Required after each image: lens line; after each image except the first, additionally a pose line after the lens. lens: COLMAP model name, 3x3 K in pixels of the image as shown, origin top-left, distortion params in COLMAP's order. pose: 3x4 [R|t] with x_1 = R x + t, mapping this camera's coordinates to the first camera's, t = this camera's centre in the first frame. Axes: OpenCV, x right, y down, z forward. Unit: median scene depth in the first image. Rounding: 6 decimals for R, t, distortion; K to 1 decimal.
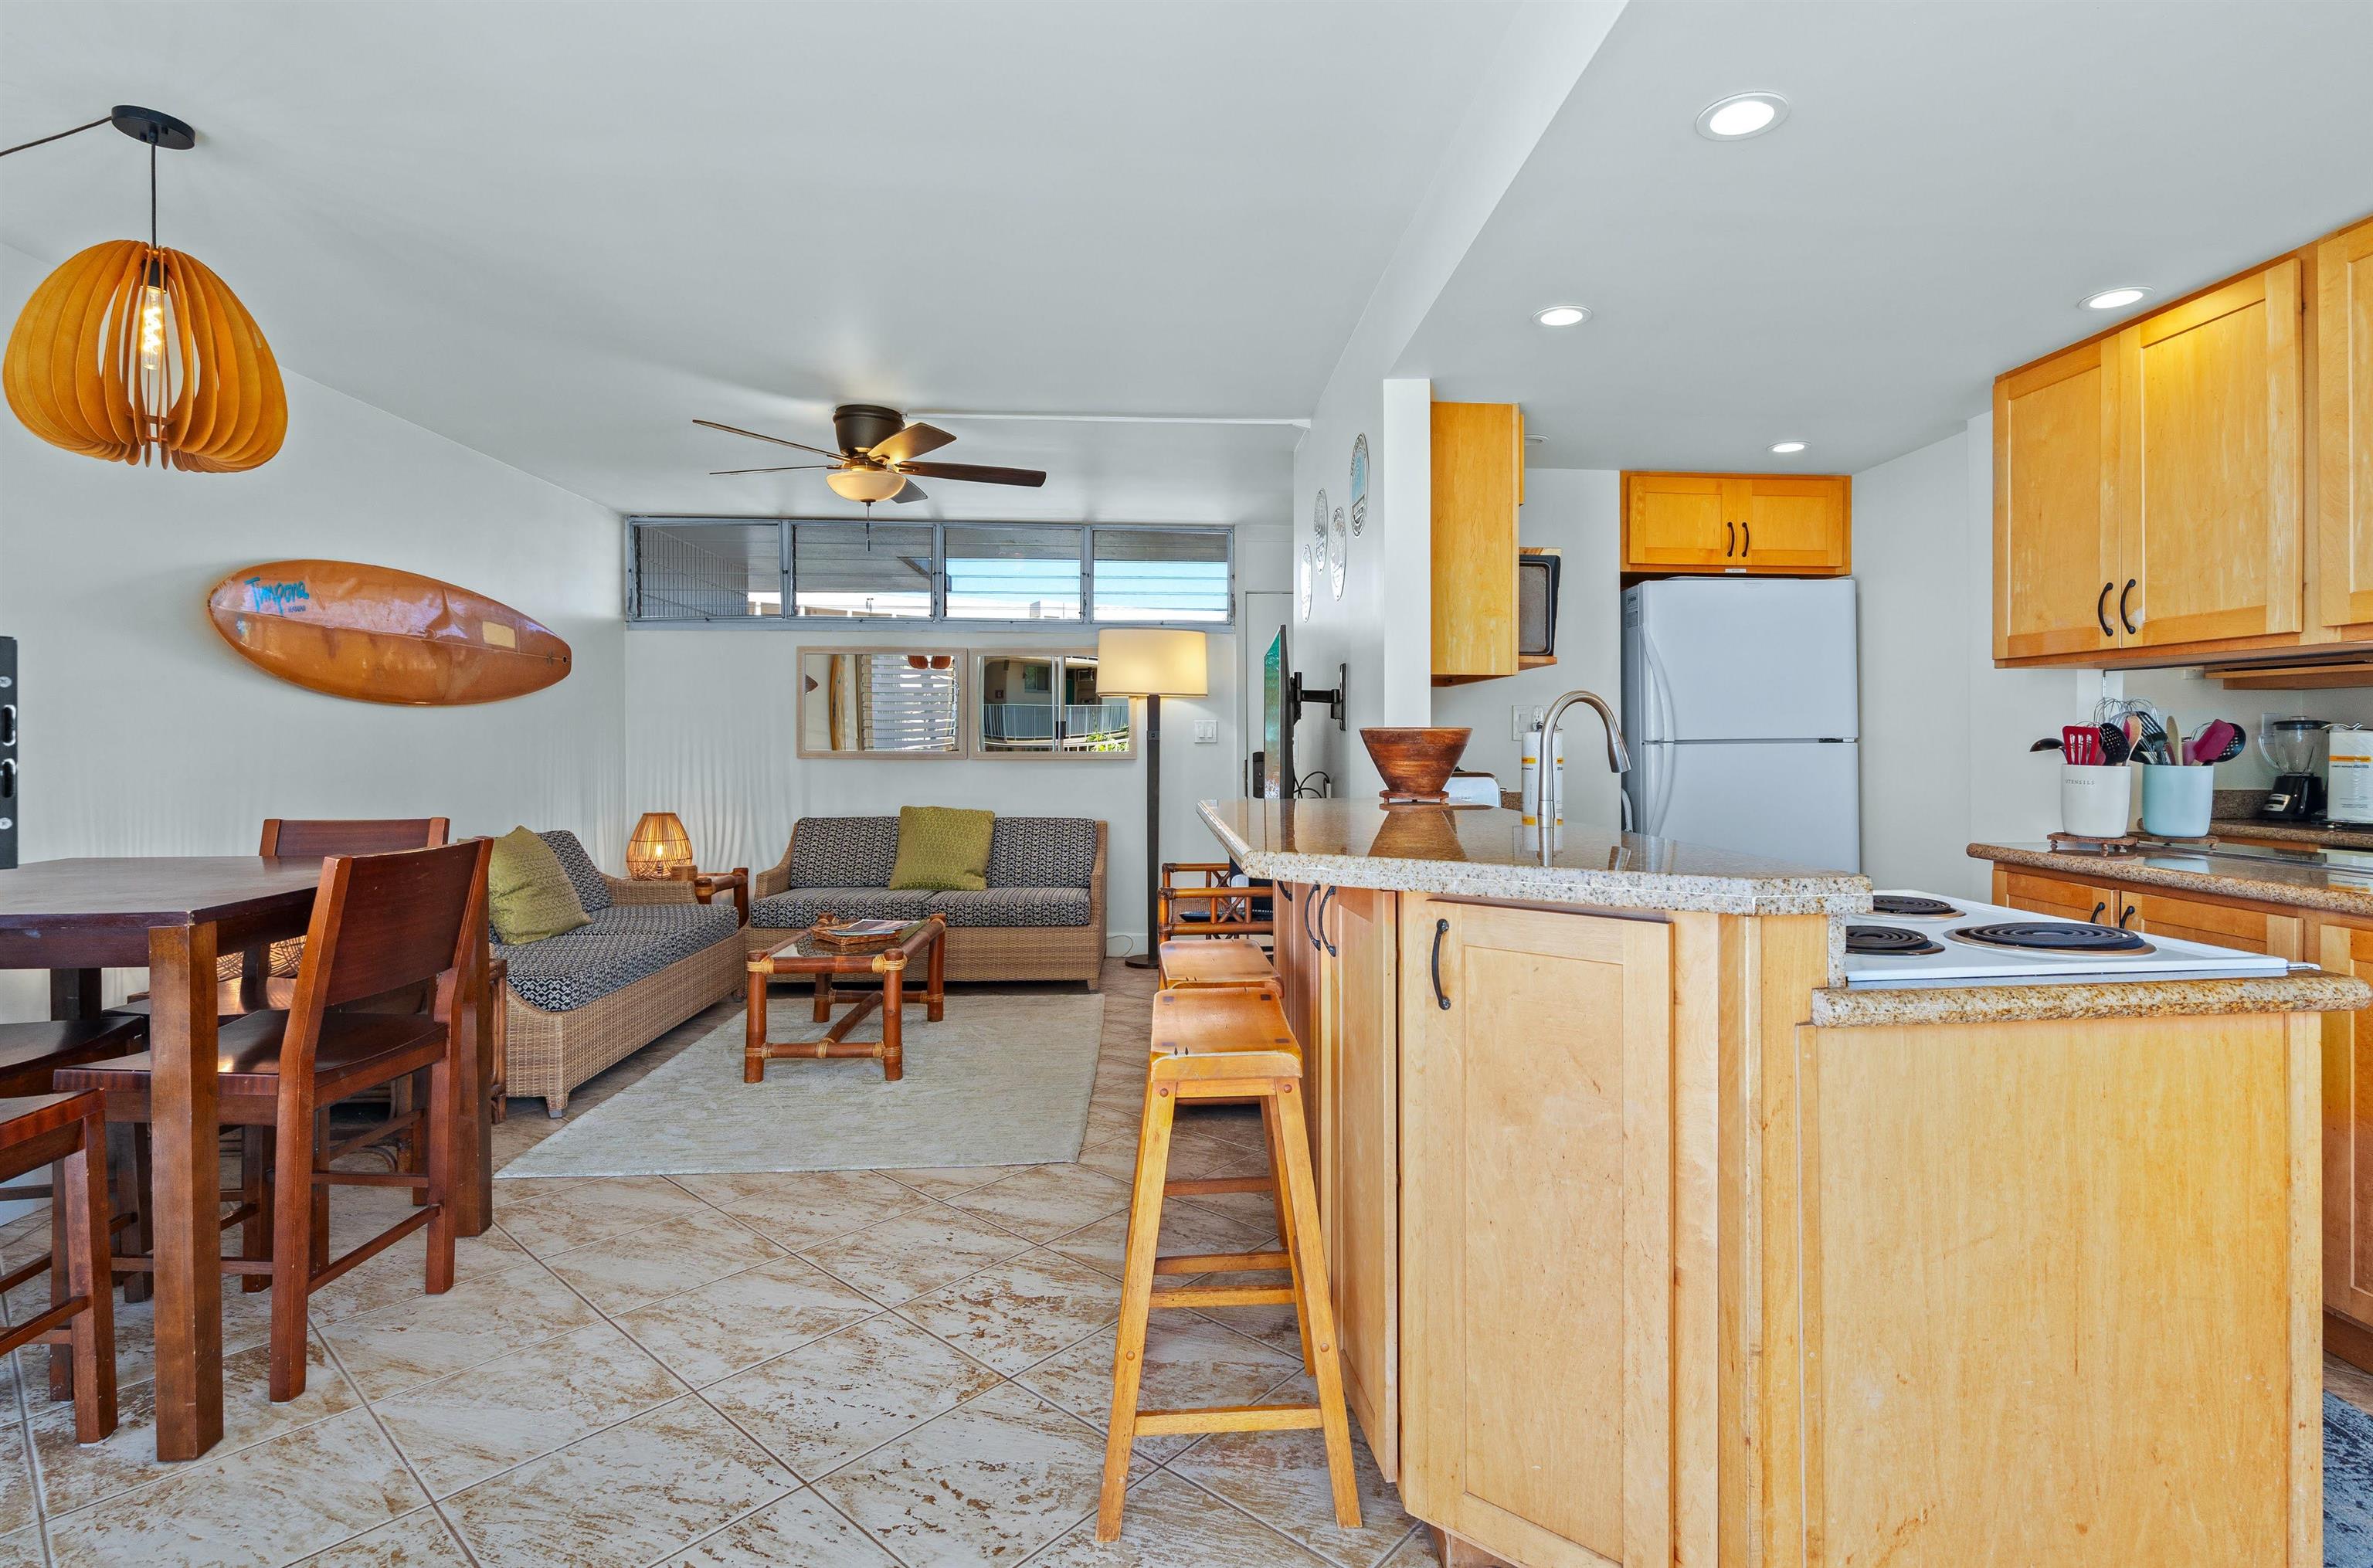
lens RADIAL K [[1106.1, 0, 1268.5], [0, 1106.1, 748.4], [0, 0, 1]] dist [-0.004522, 0.002793]
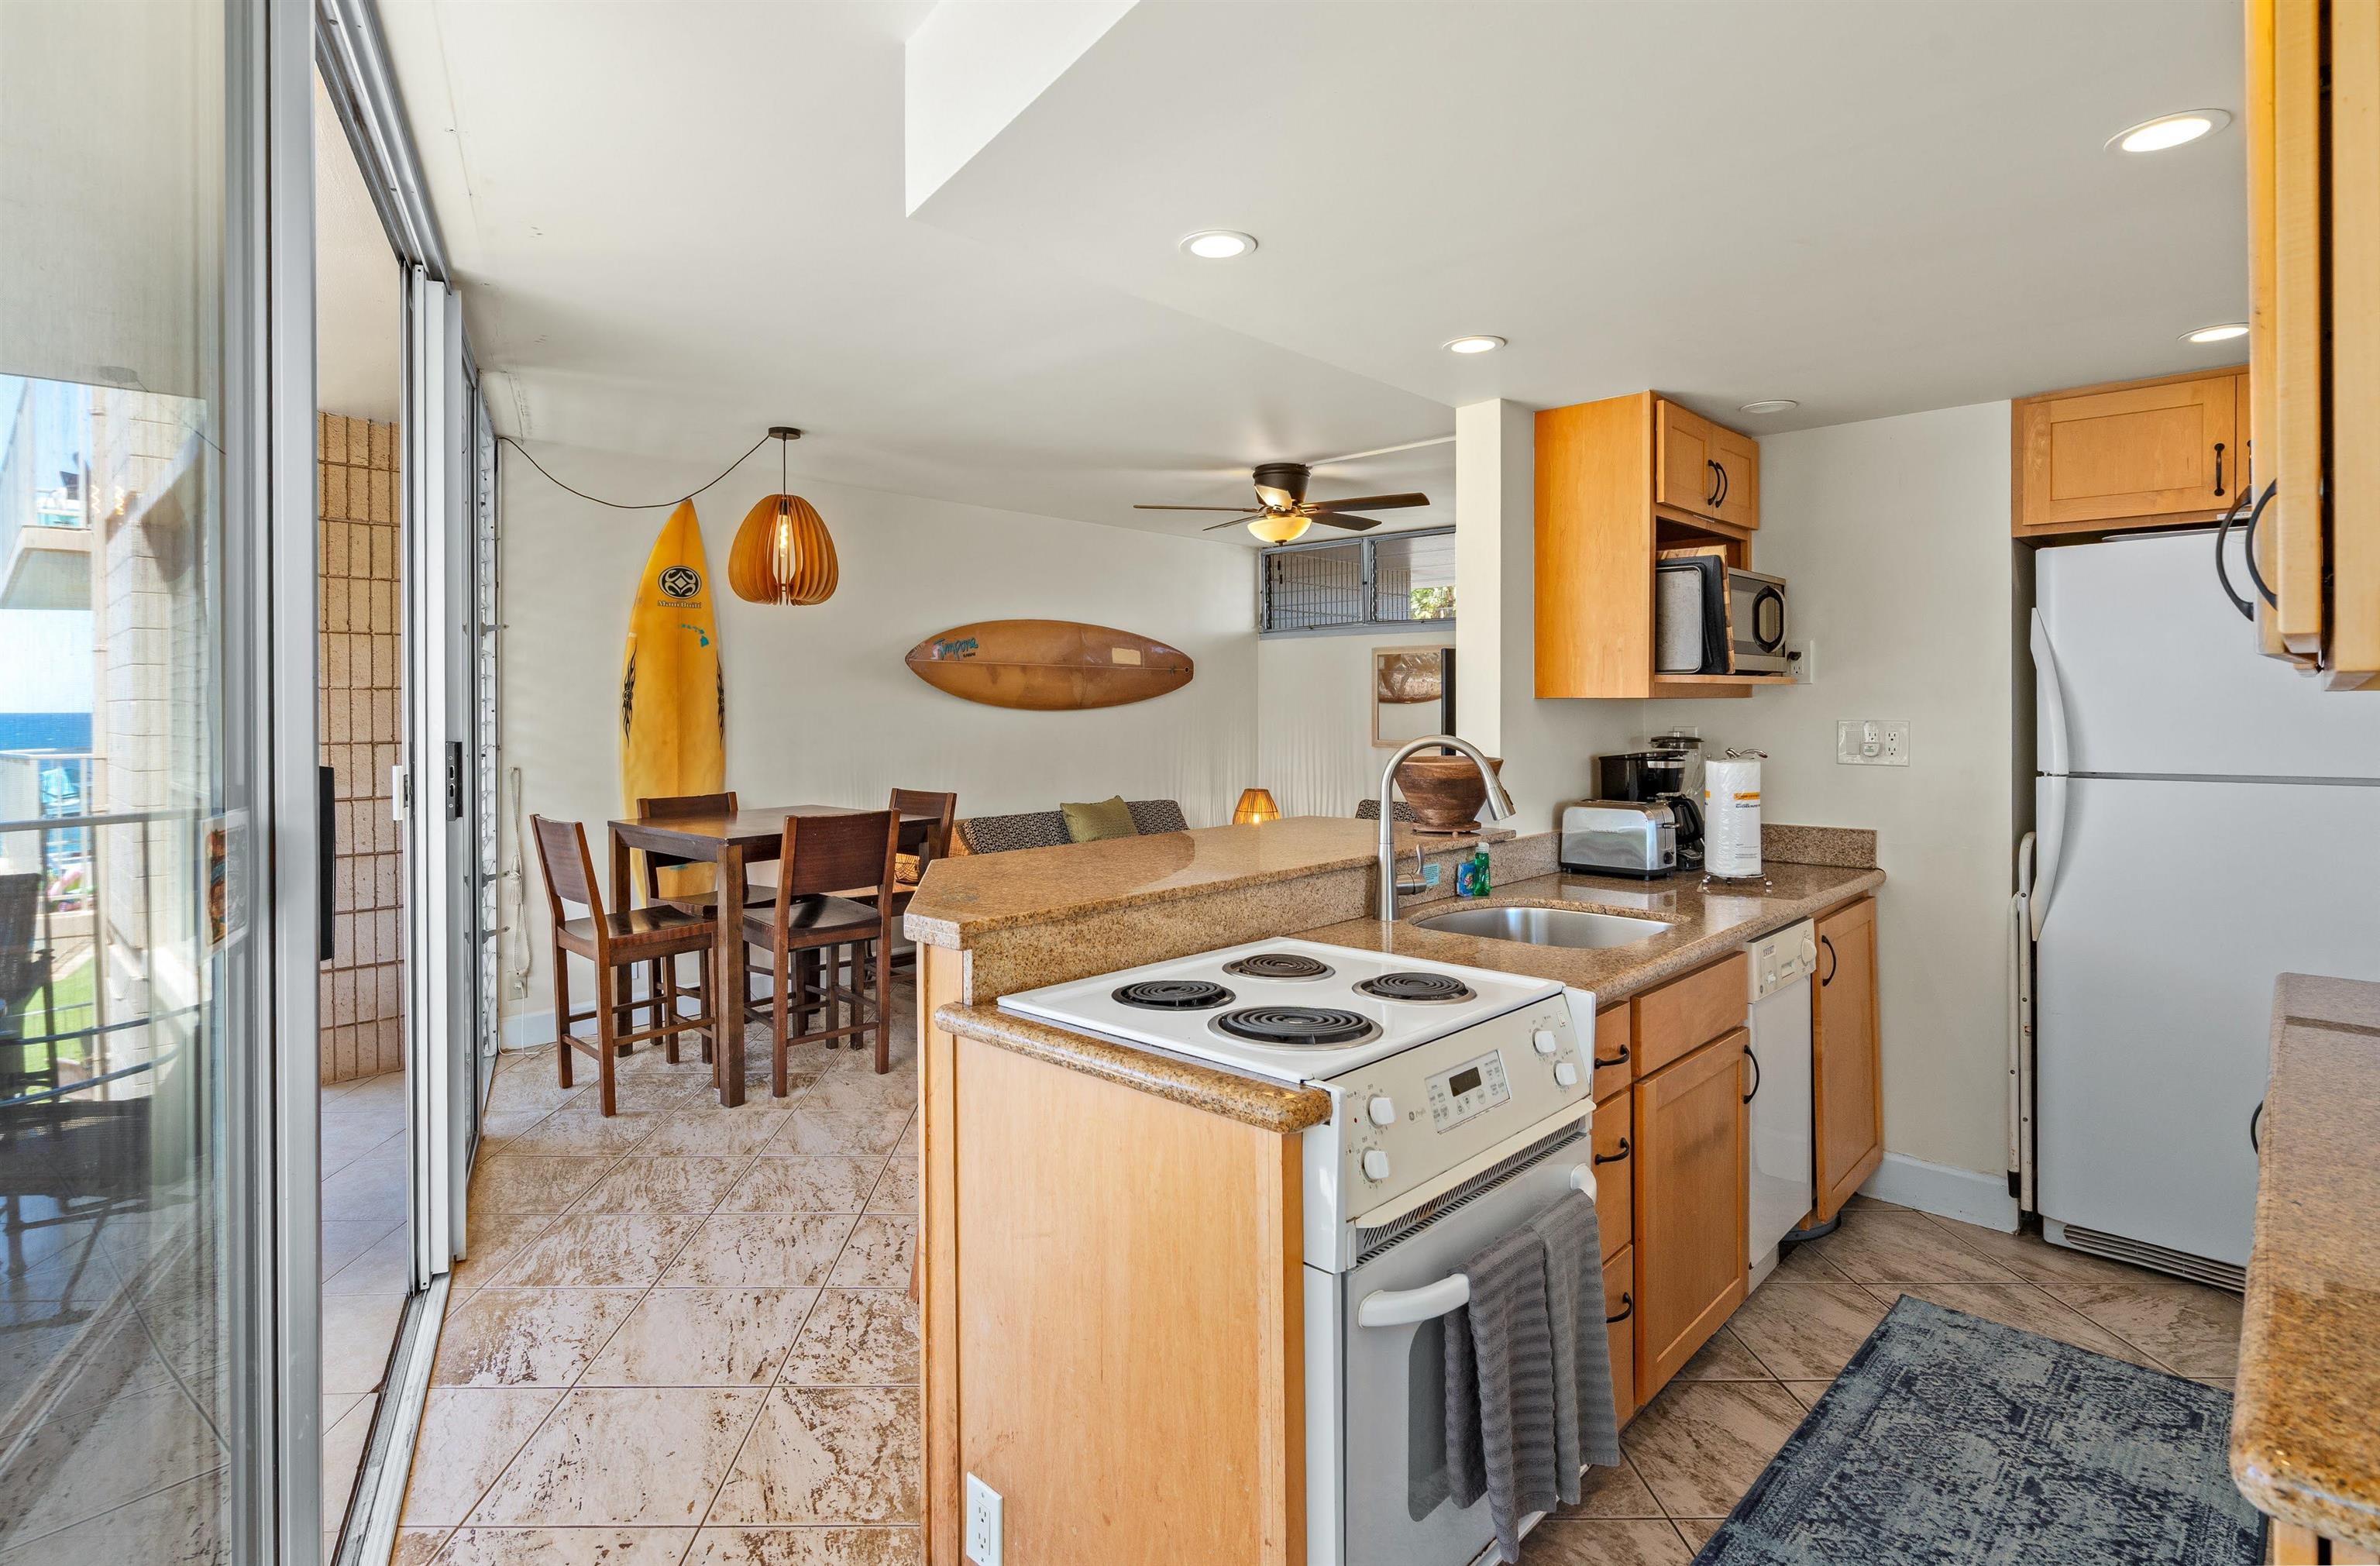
lens RADIAL K [[1131.2, 0, 1123.1], [0, 1131.2, 717.1], [0, 0, 1]] dist [-0.001859, 0.000218]
pose [[0.664961, 0.005776, -0.746855, 0.620393], [-0.006975, 0.999975, 0.001523, -0.049454], [0.746845, 0.004196, 0.664985, 0.087652]]
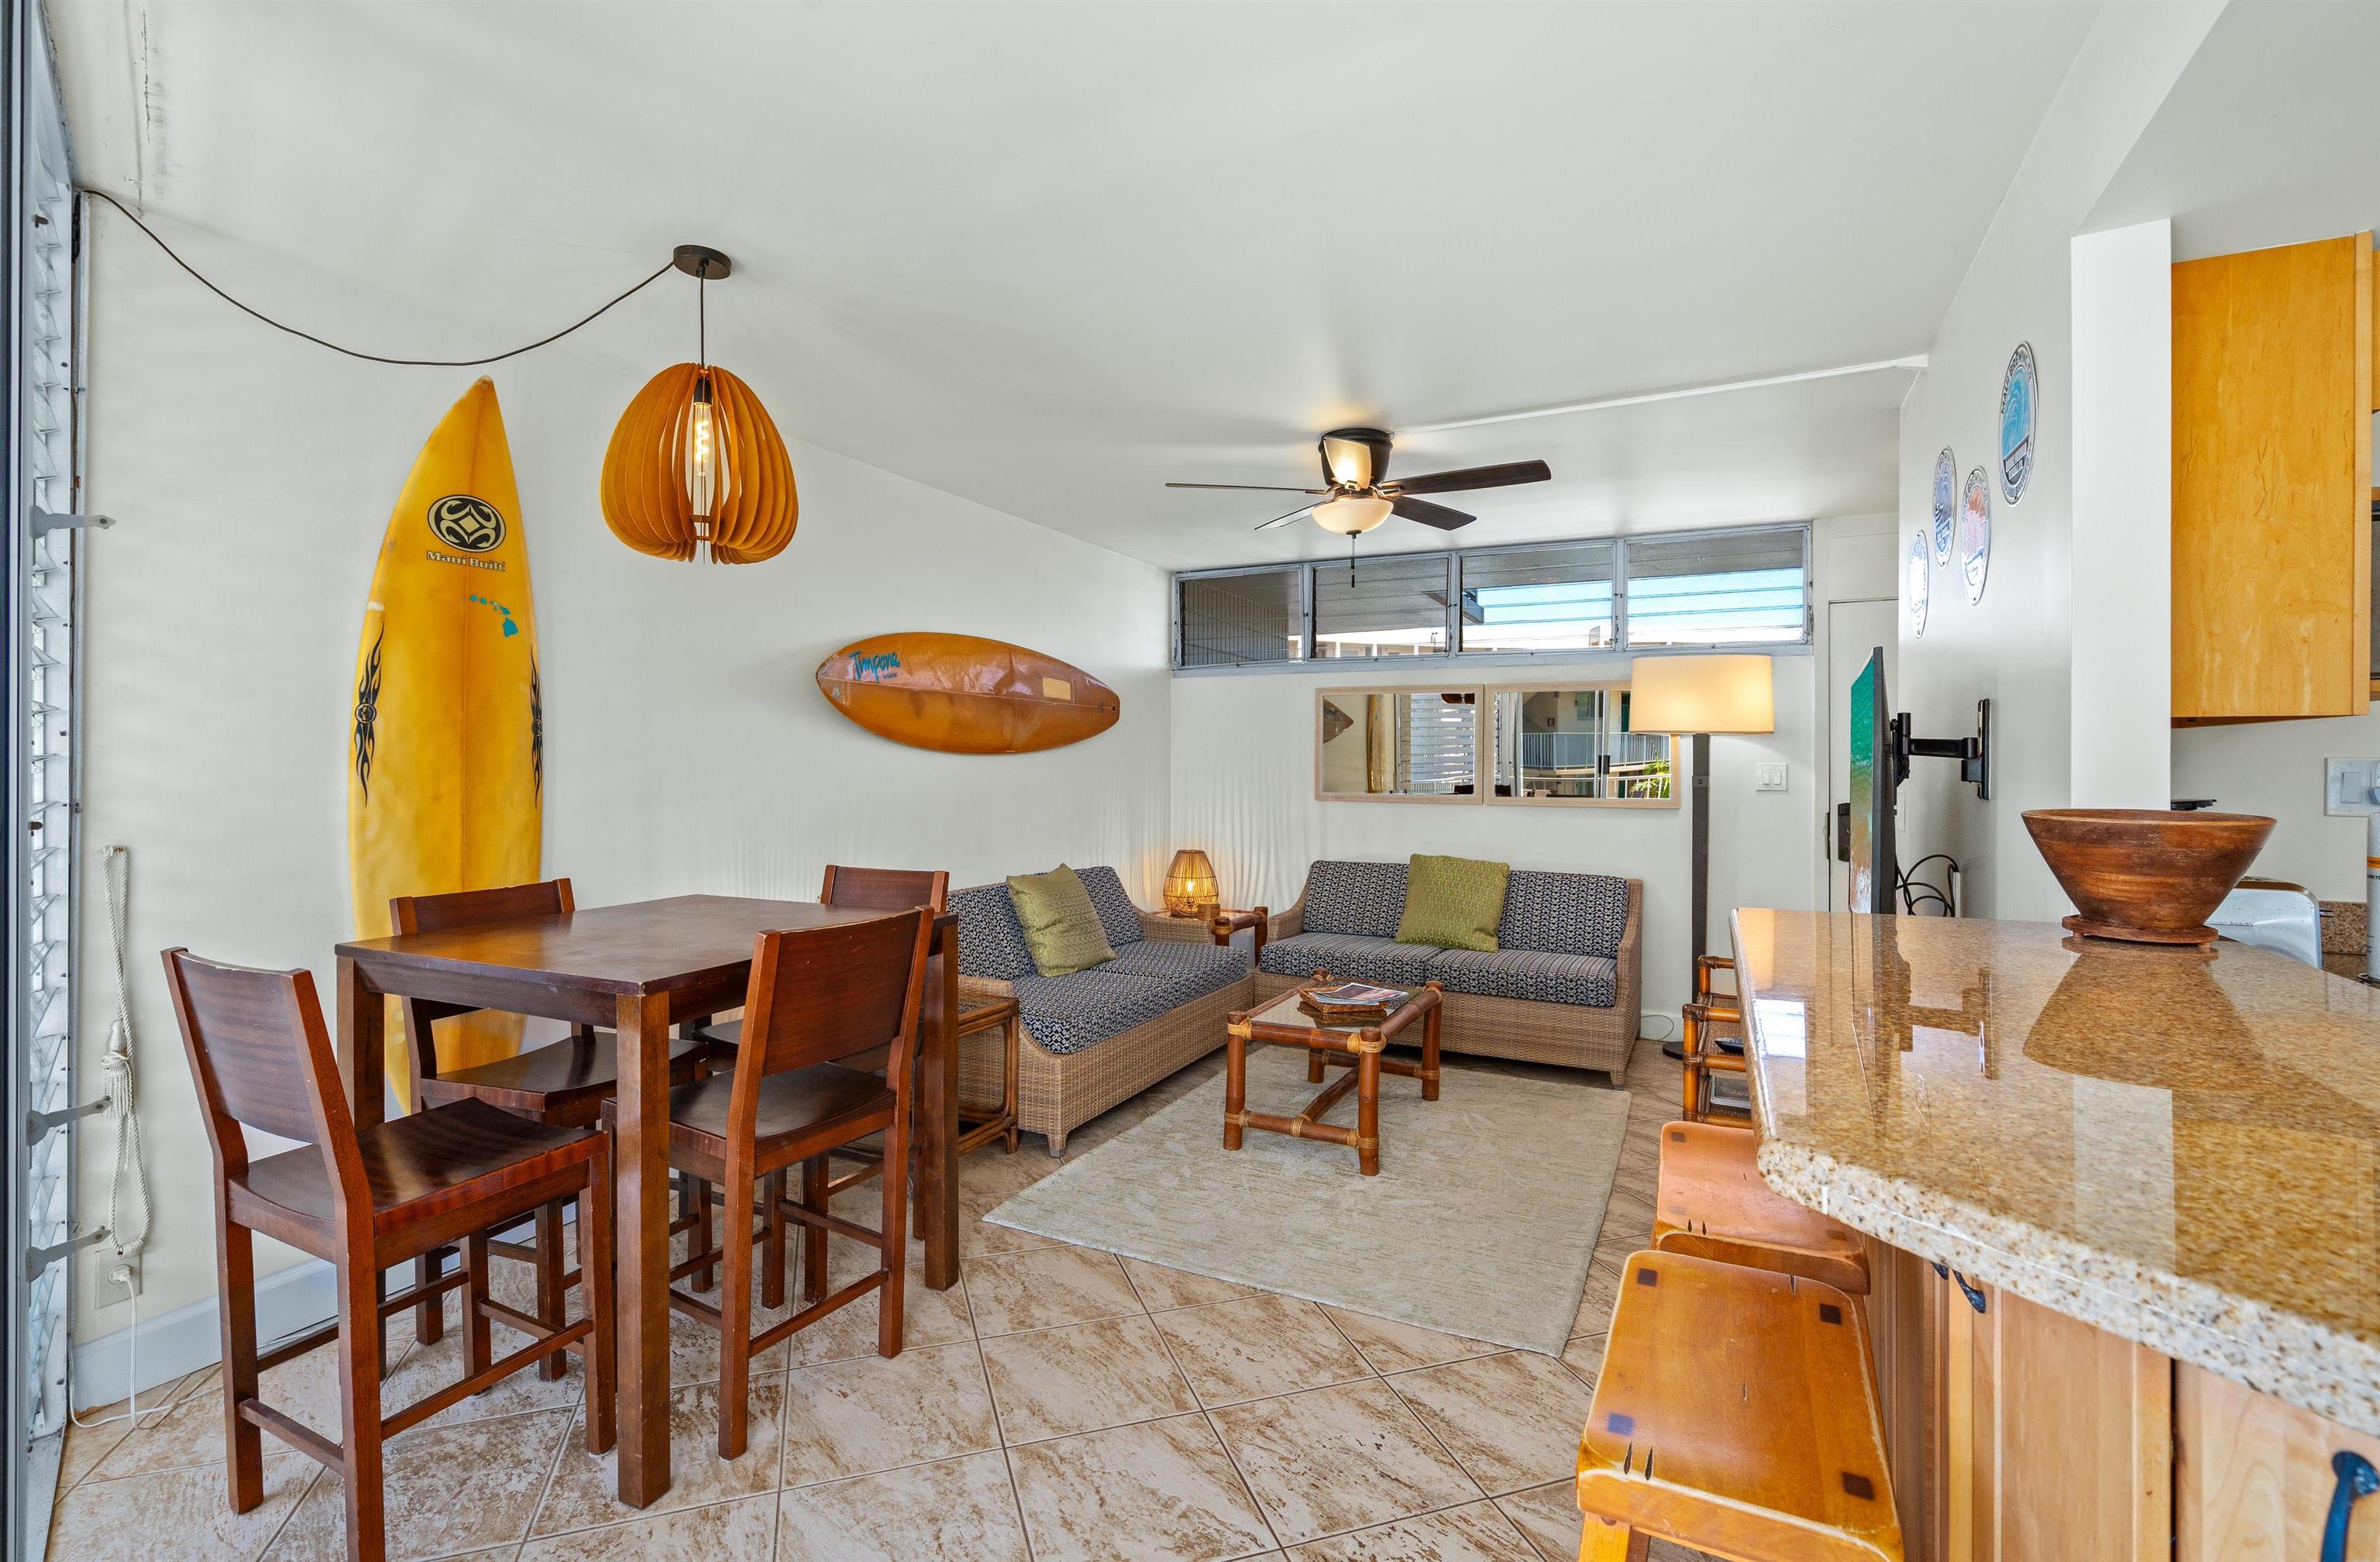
lens RADIAL K [[1096.9, 0, 1206.1], [0, 1096.9, 765.7], [0, 0, 1]] dist [-0.005104, 0.001993]
pose [[0.856214, 0.003866, -0.516607, 0.007848], [-0.009275, 0.999926, -0.007890, -0.031138], [0.516539, 0.011547, 0.856186, 0.222724]]
